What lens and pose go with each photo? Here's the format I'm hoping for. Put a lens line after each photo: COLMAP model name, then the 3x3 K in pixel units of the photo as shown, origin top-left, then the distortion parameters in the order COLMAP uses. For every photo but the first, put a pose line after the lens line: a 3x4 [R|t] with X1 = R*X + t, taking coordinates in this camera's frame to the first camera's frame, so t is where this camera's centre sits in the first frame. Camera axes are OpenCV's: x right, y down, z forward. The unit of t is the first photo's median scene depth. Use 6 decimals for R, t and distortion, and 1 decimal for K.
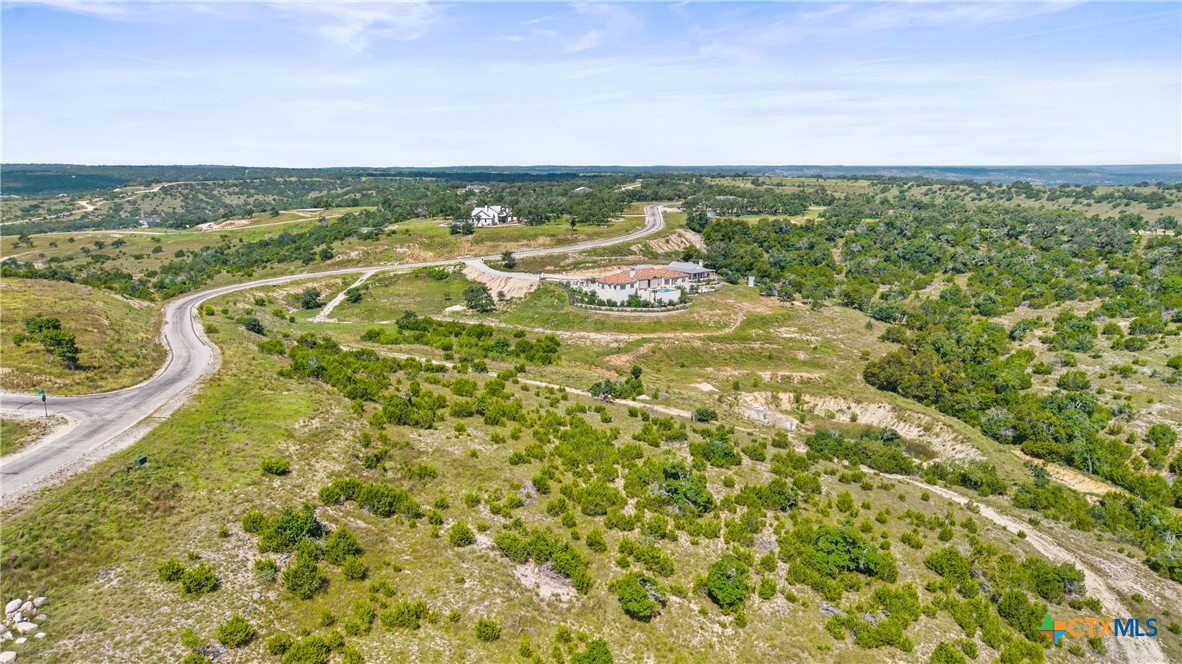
lens RADIAL K [[818.4, 0, 591.0], [0, 818.4, 332.0], [0, 0, 1]] dist [0.071032, -0.000115]
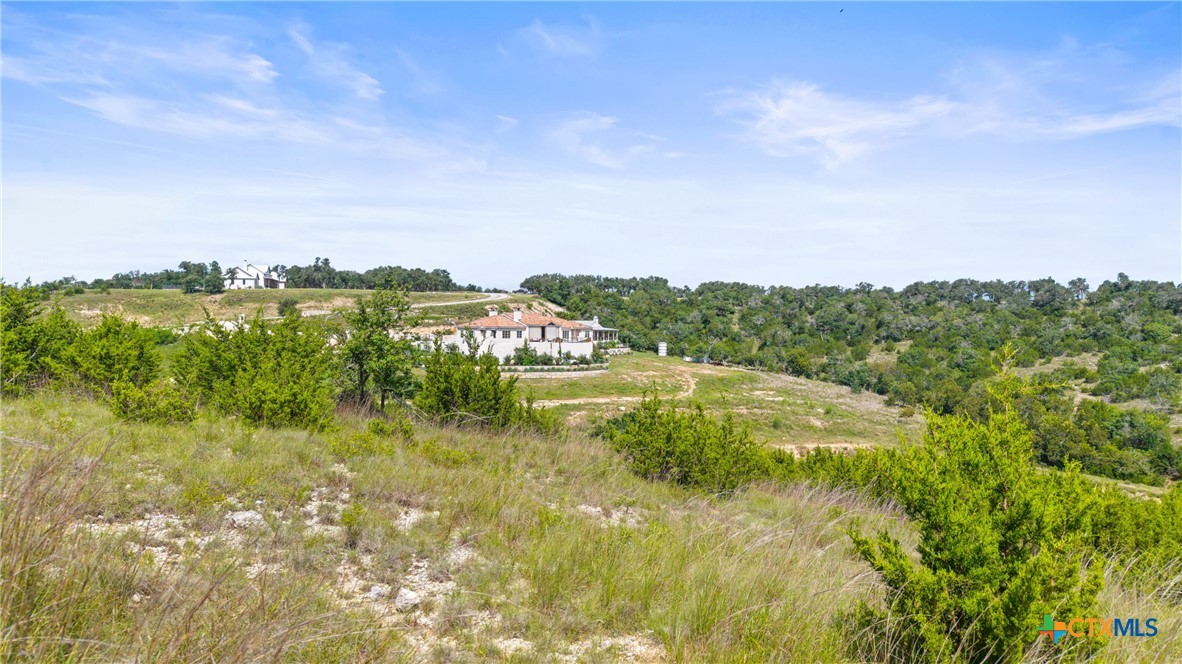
lens RADIAL K [[818.4, 0, 591.0], [0, 818.4, 332.0], [0, 0, 1]] dist [0.071032, -0.000115]
pose [[0.956122, -0.014028, 0.292633, -0.076392], [0.075196, 0.977142, -0.198845, 0.066794], [-0.283155, 0.212125, 0.935322, 0.420236]]
